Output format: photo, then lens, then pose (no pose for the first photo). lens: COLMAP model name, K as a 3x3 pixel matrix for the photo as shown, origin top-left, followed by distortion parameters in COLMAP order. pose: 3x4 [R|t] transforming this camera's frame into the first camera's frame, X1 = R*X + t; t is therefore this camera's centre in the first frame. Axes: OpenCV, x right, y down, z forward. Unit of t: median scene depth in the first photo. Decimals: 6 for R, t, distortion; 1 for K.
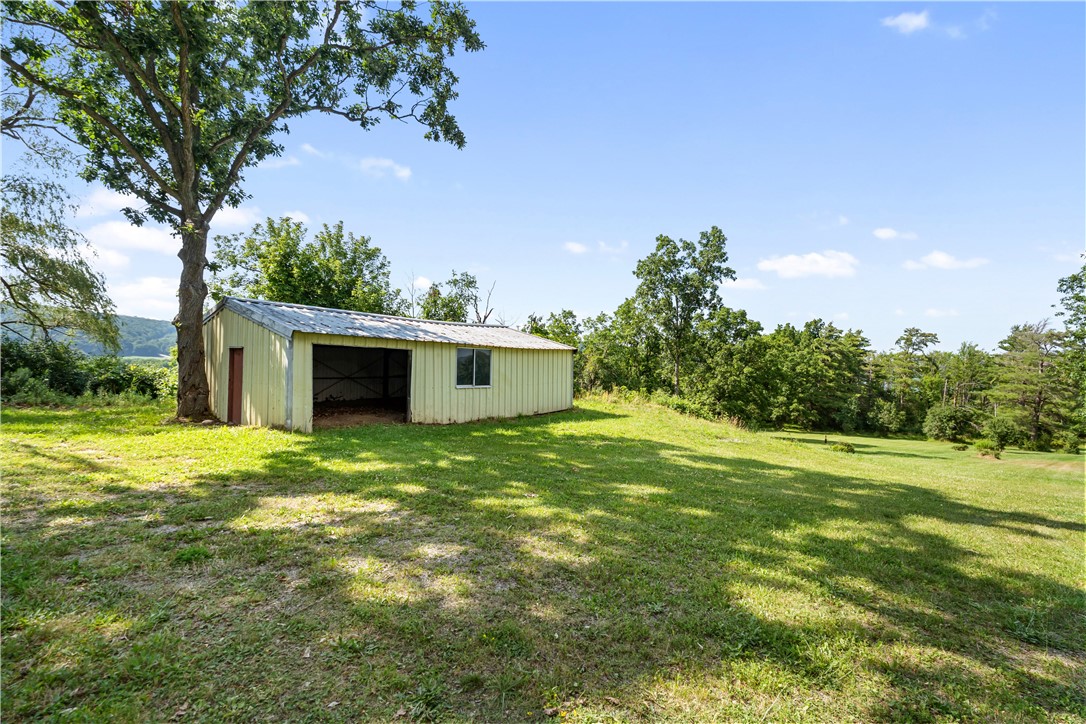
lens RADIAL K [[478.2, 0, 545.3], [0, 478.2, 364.1], [0, 0, 1]] dist [-0.000229, -0.000097]
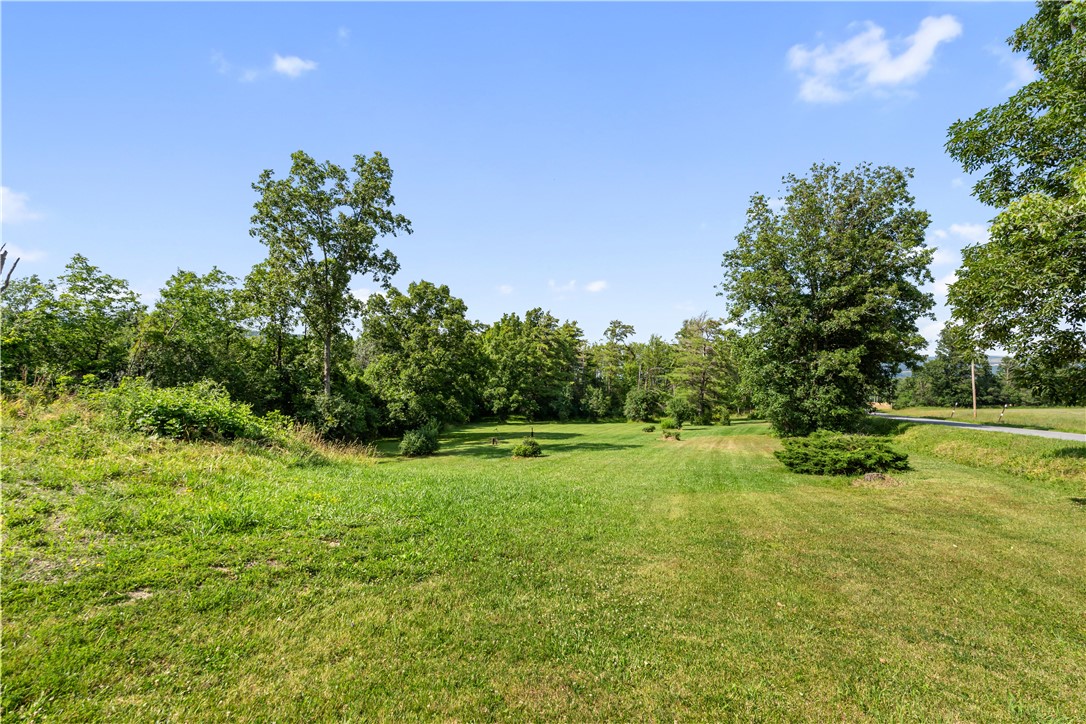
lens RADIAL K [[478.2, 0, 545.3], [0, 478.2, 364.1], [0, 0, 1]] dist [-0.000229, -0.000097]
pose [[0.879645, -0.021534, 0.475144, 0.123717], [0.019506, 0.999767, 0.009198, 0.014855], [-0.475231, 0.001177, 0.879860, 0.134983]]
